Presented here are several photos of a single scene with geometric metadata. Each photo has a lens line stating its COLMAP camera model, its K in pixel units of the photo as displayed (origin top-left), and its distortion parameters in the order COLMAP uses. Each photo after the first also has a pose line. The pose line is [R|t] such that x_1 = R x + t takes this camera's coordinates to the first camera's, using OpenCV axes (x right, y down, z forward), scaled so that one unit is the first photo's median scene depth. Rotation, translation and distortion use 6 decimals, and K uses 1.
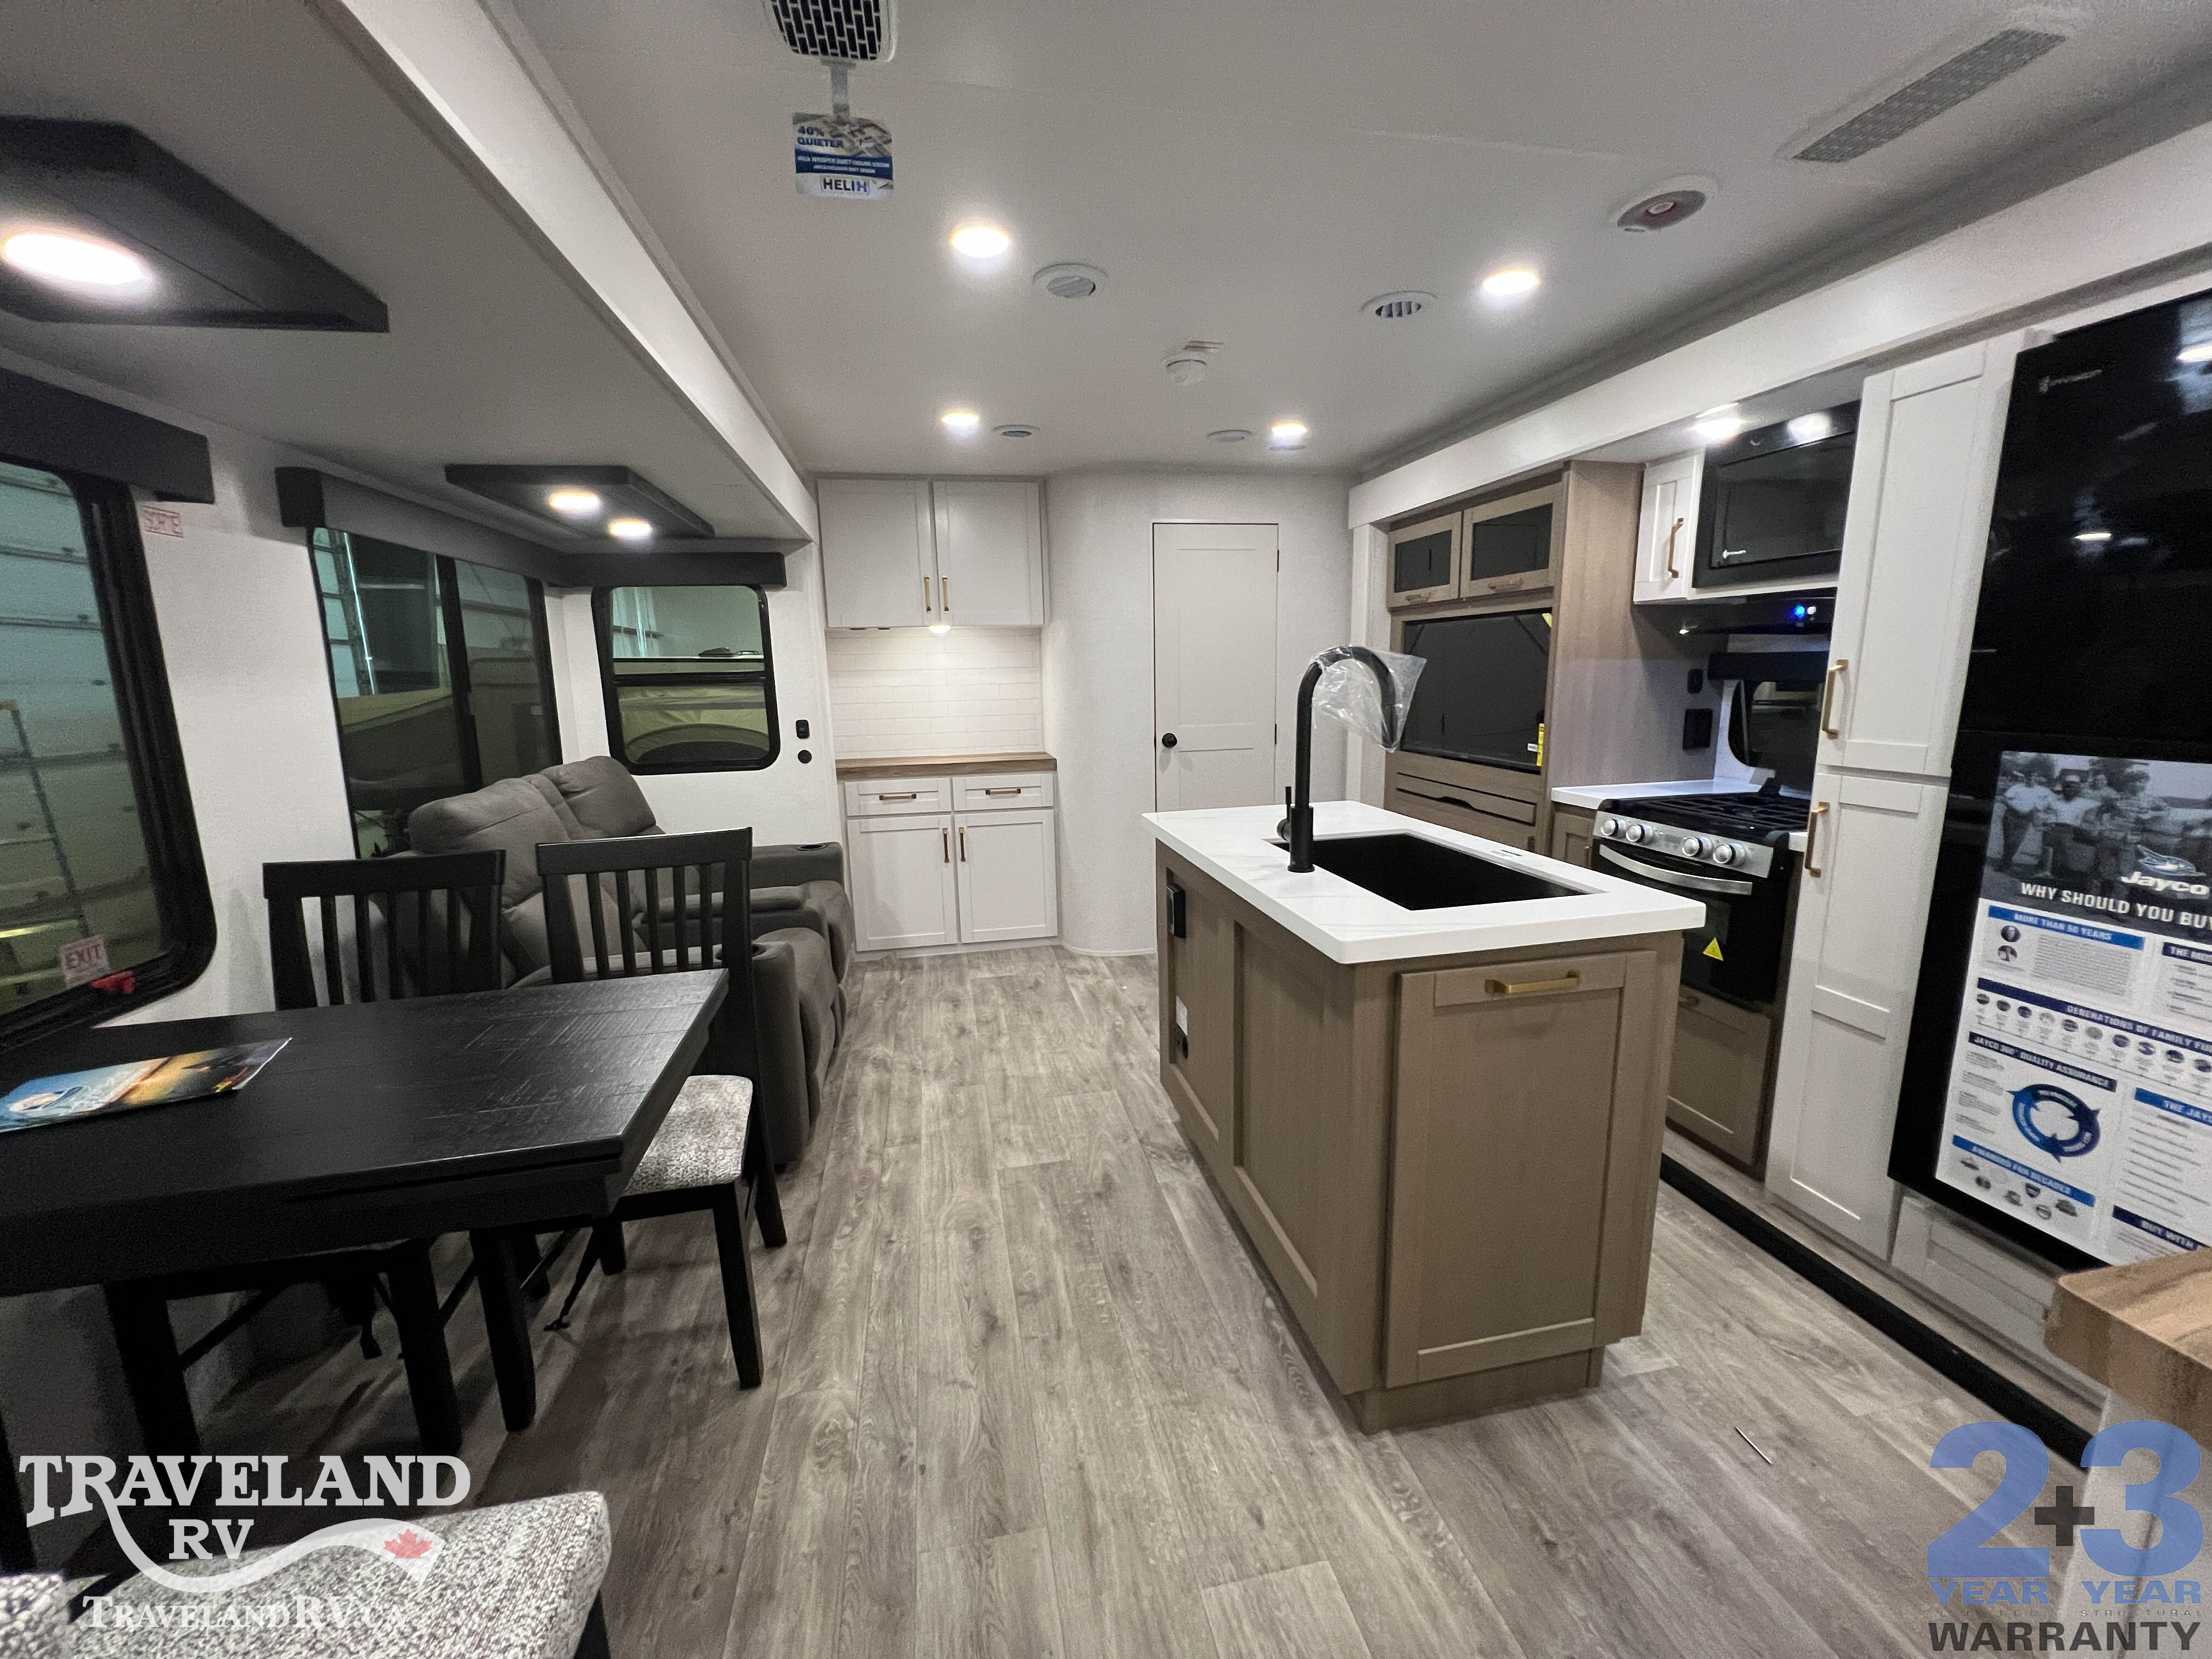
lens RADIAL K [[886.1, 0, 1109.4], [0, 886.1, 830.0], [0, 0, 1]] dist [-0.001465, 0.000785]
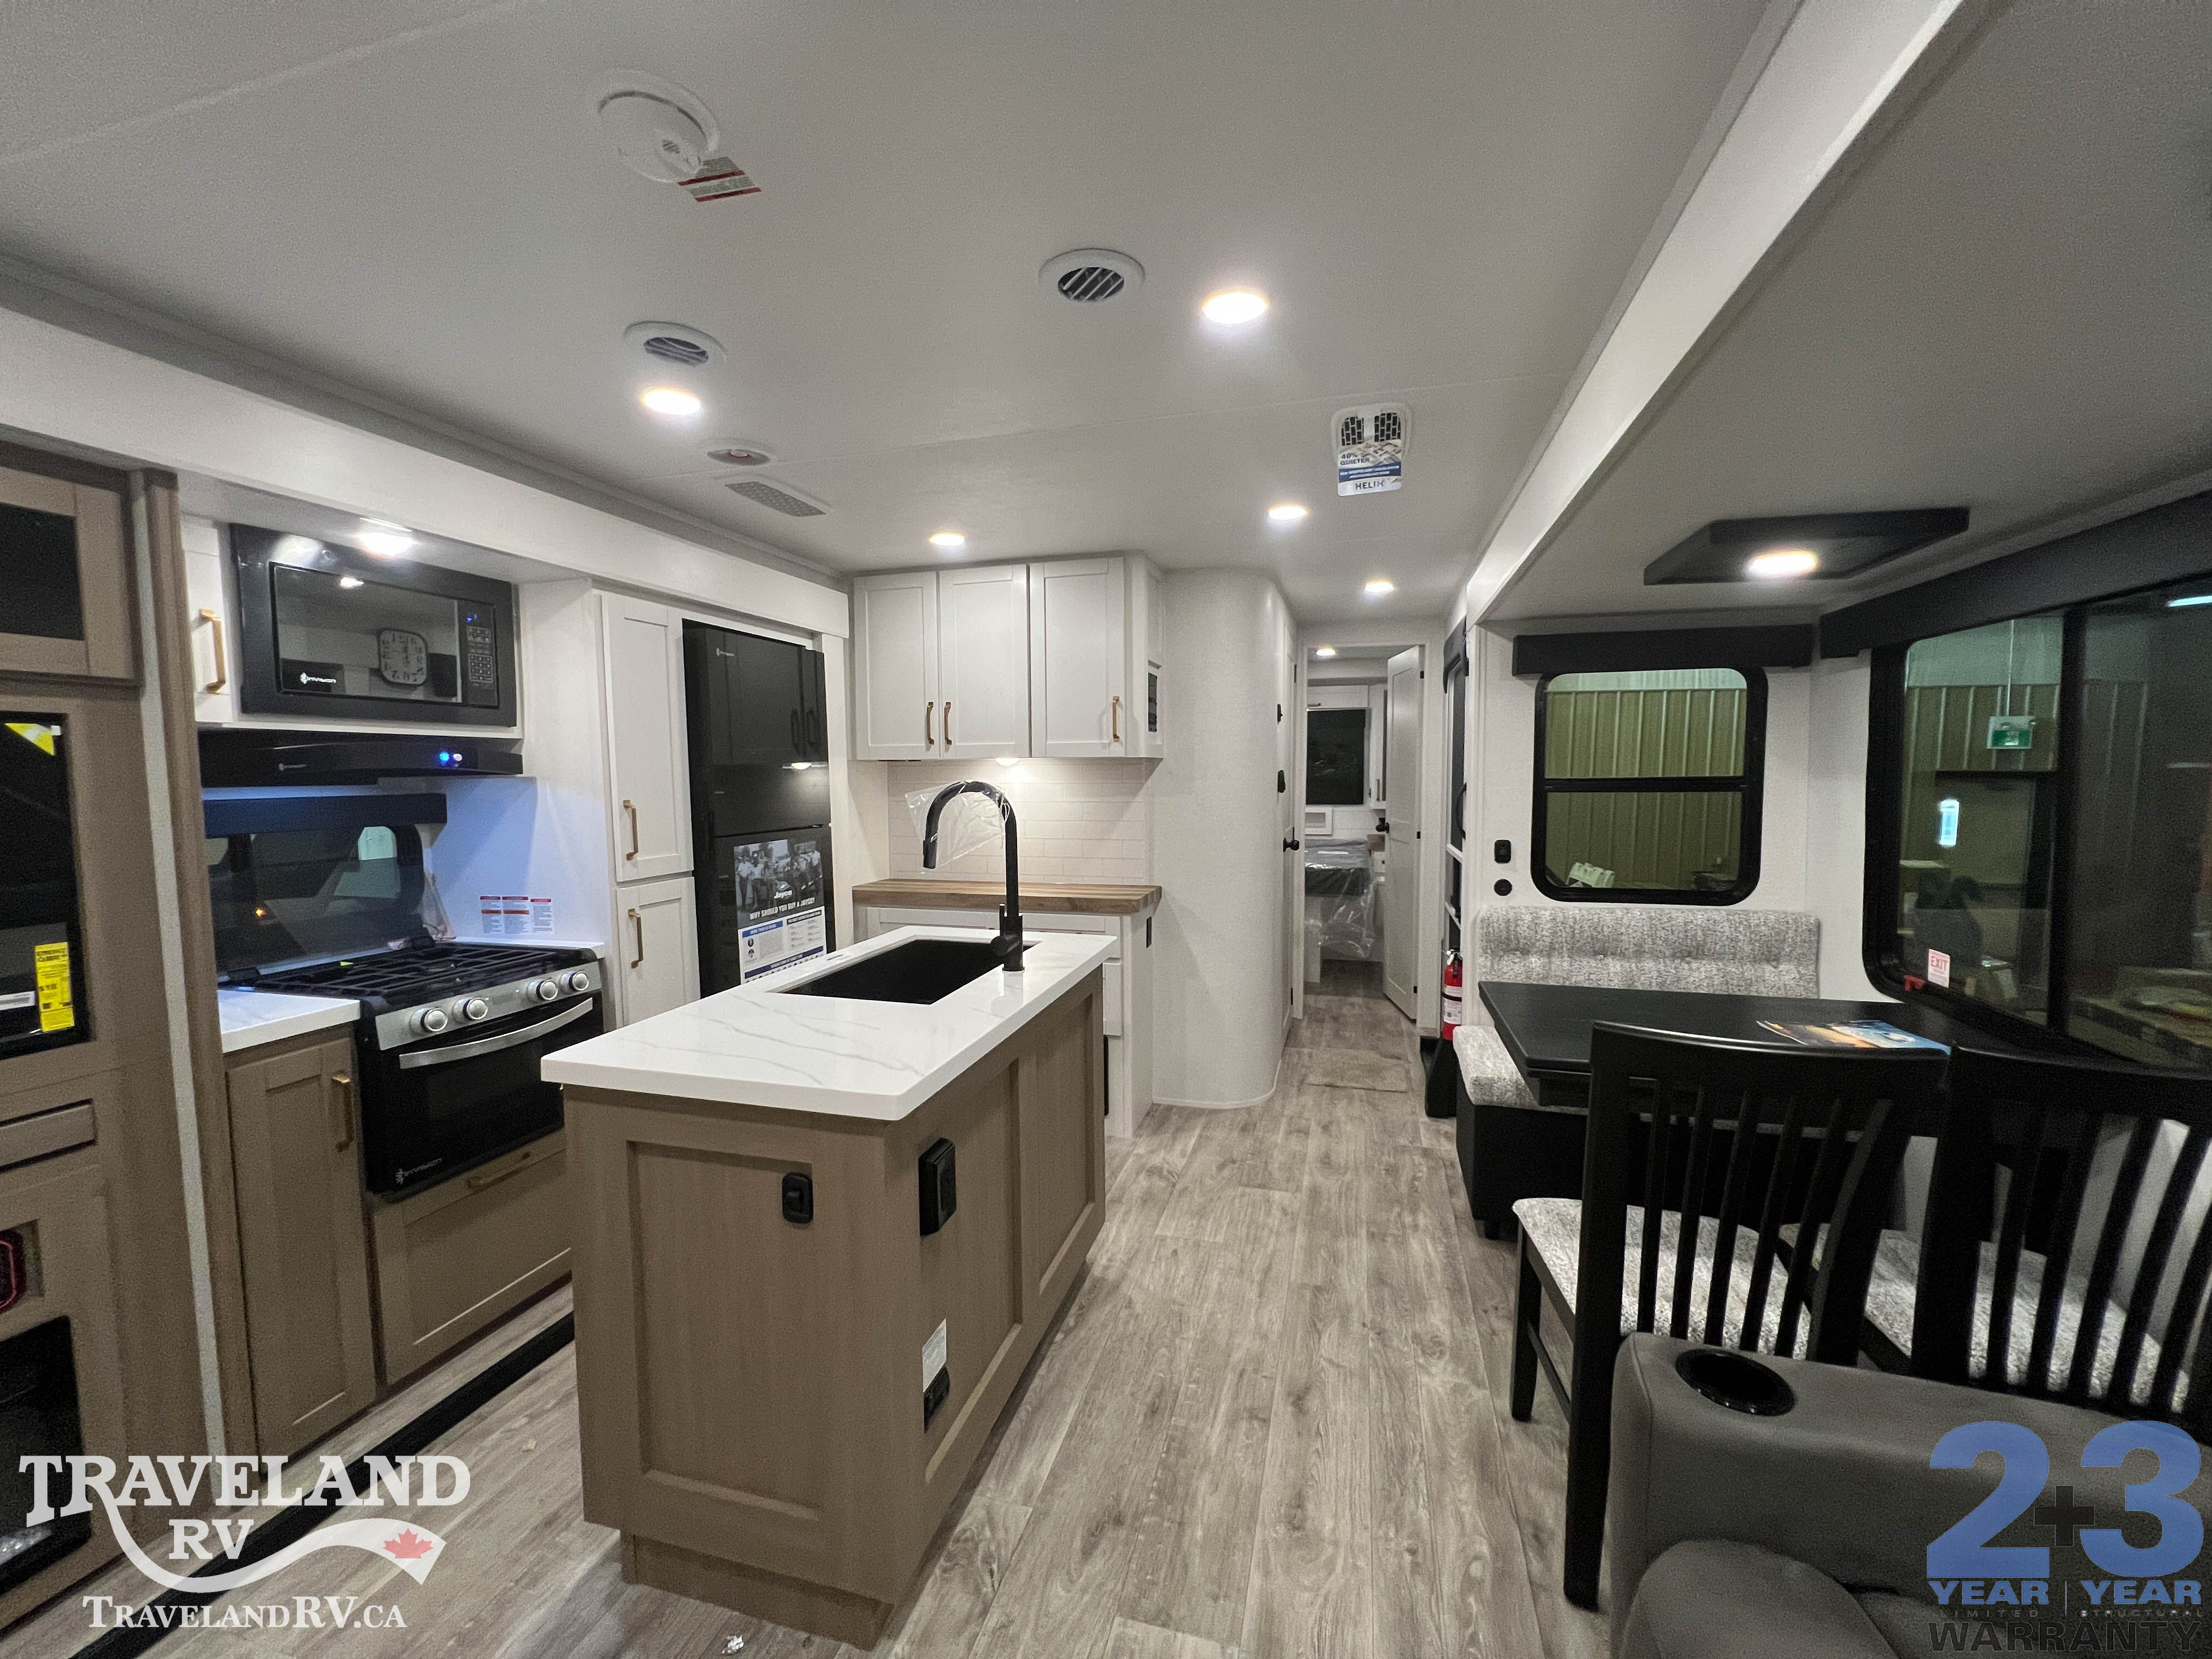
lens RADIAL K [[886.1, 0, 1109.4], [0, 886.1, 830.0], [0, 0, 1]] dist [-0.001465, 0.000785]
pose [[-0.889402, -0.000864, 0.457125, -0.491069], [0.110137, 0.970135, 0.216121, -0.424598], [-0.443659, 0.242564, -0.862745, 2.188673]]
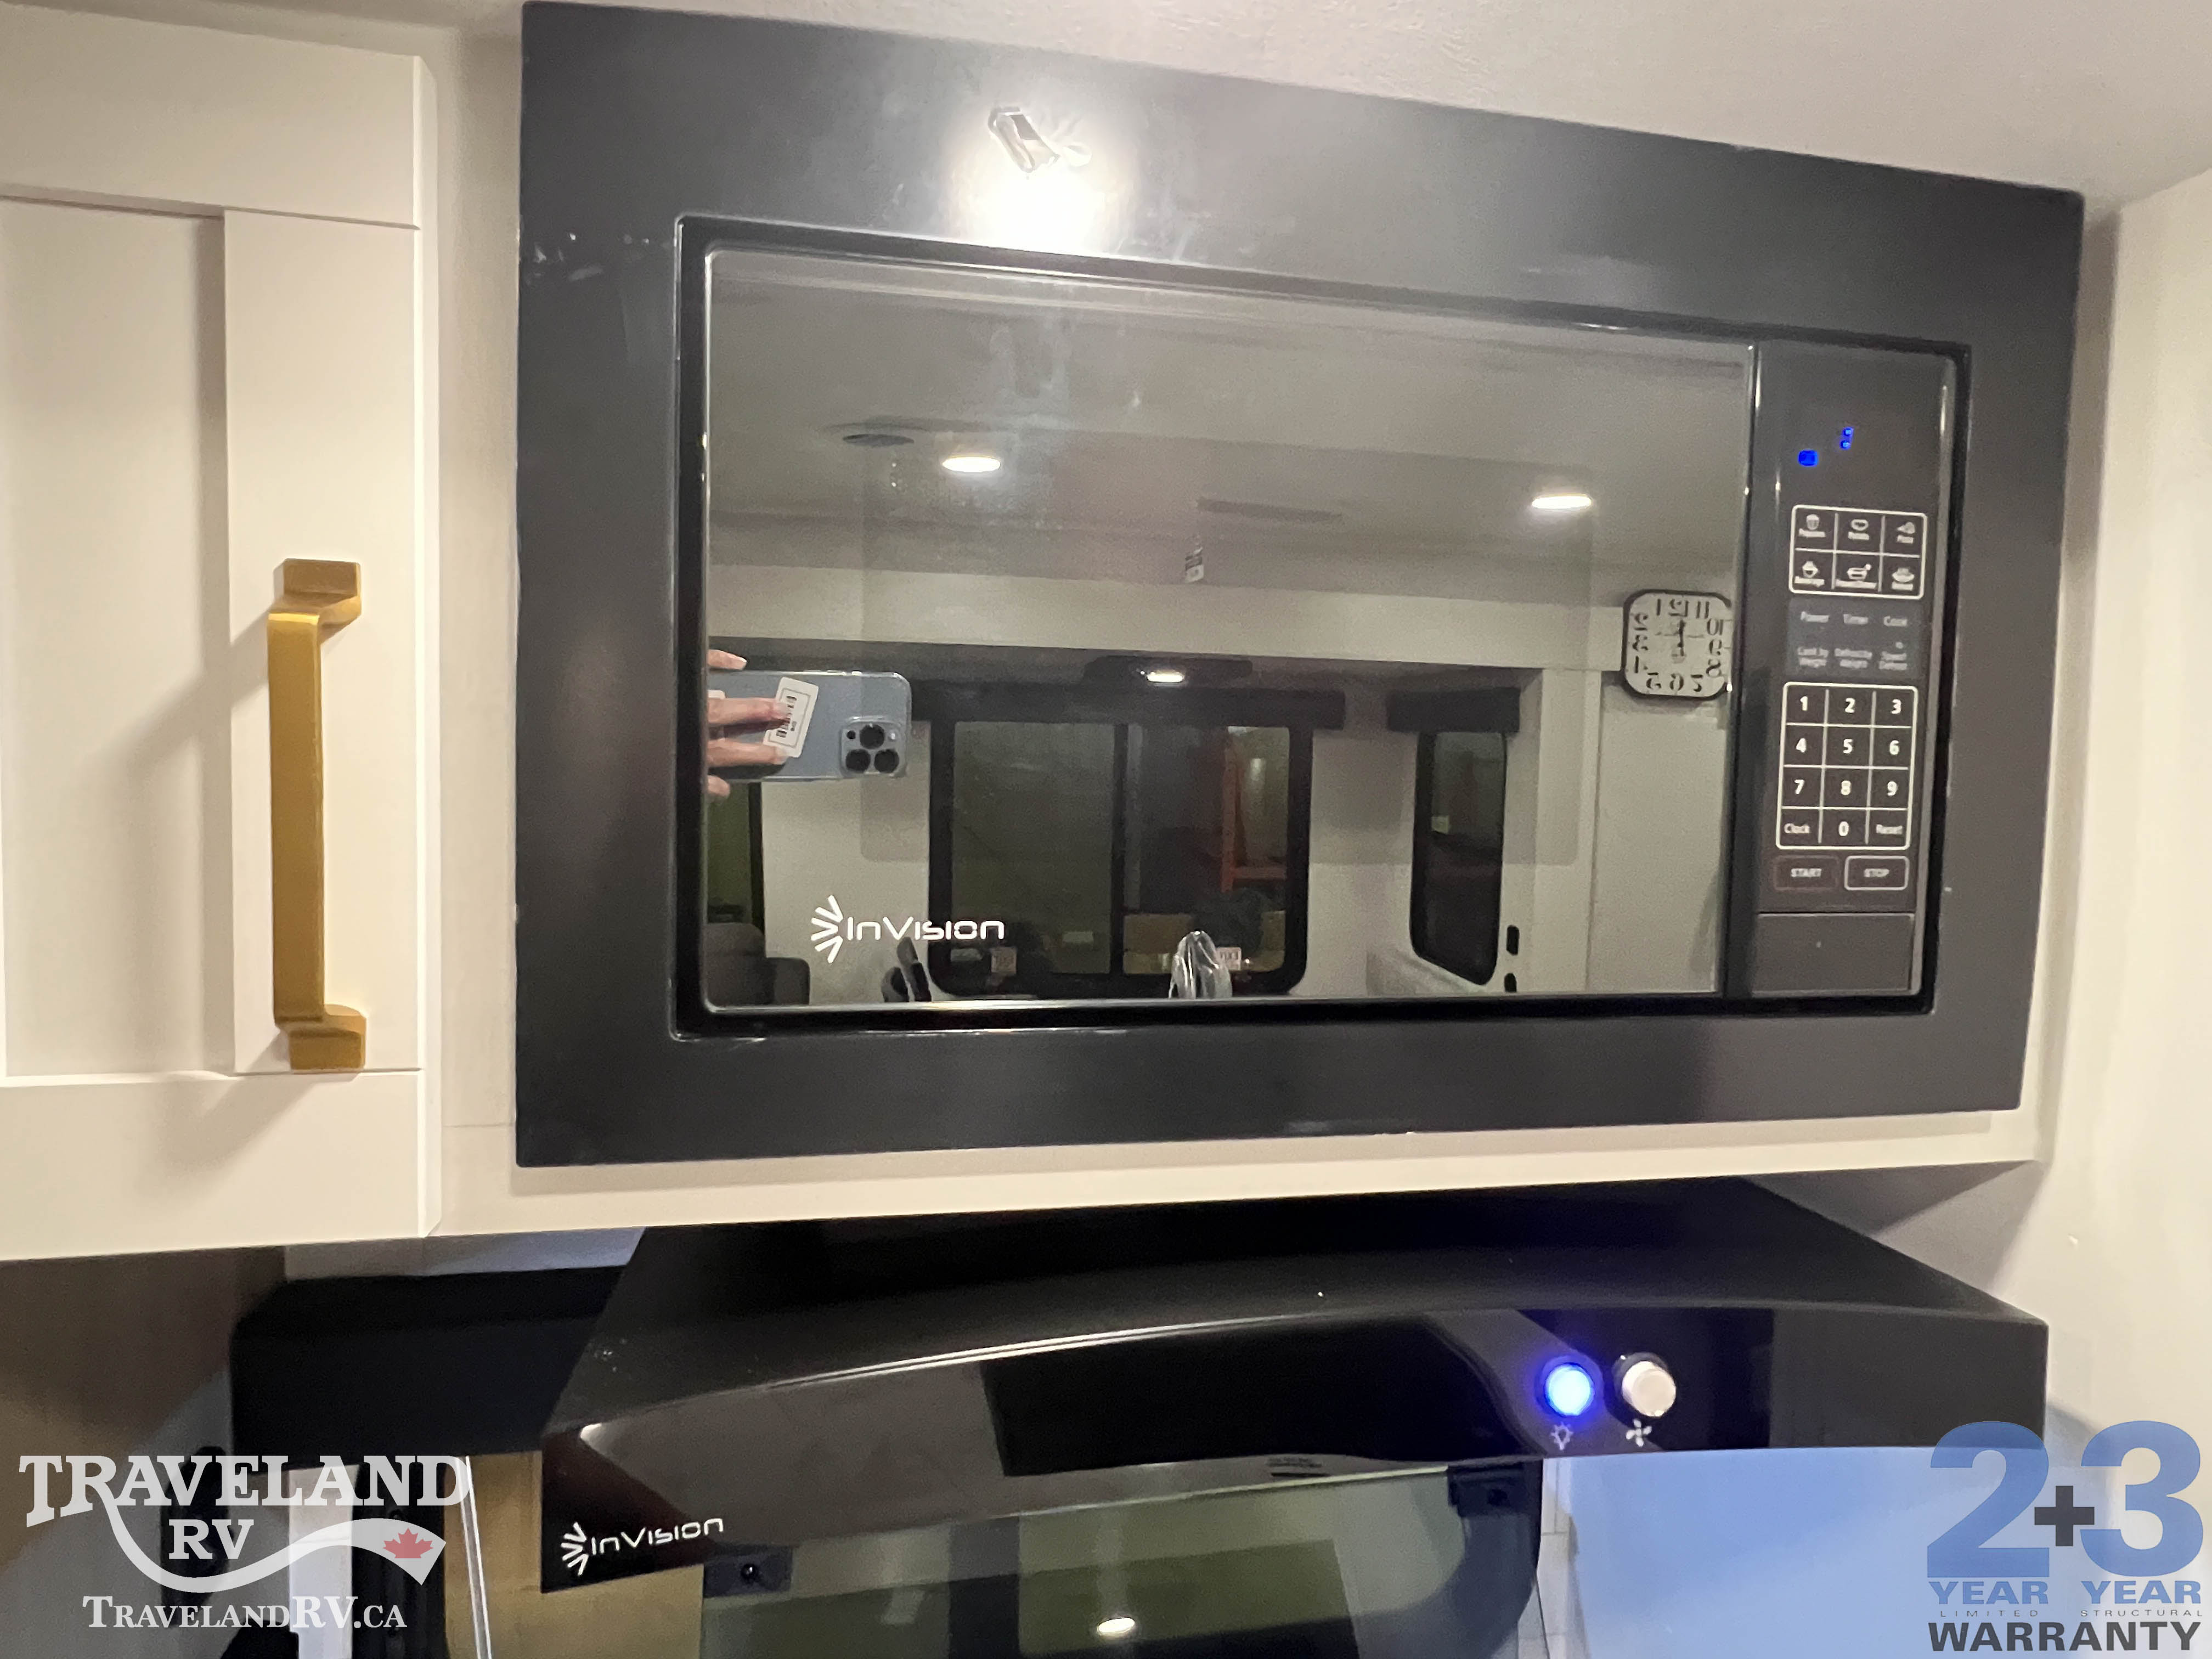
lens RADIAL K [[1294.2, 0, 1114.5], [0, 1294.2, 834.9], [0, 0, 1]] dist [0.000289, 0.000131]
pose [[0.002186, -0.031774, 0.999493, 0.792270], [0.158963, 0.986797, 0.031023, -0.506613], [-0.987282, 0.158815, 0.007208, 1.495901]]
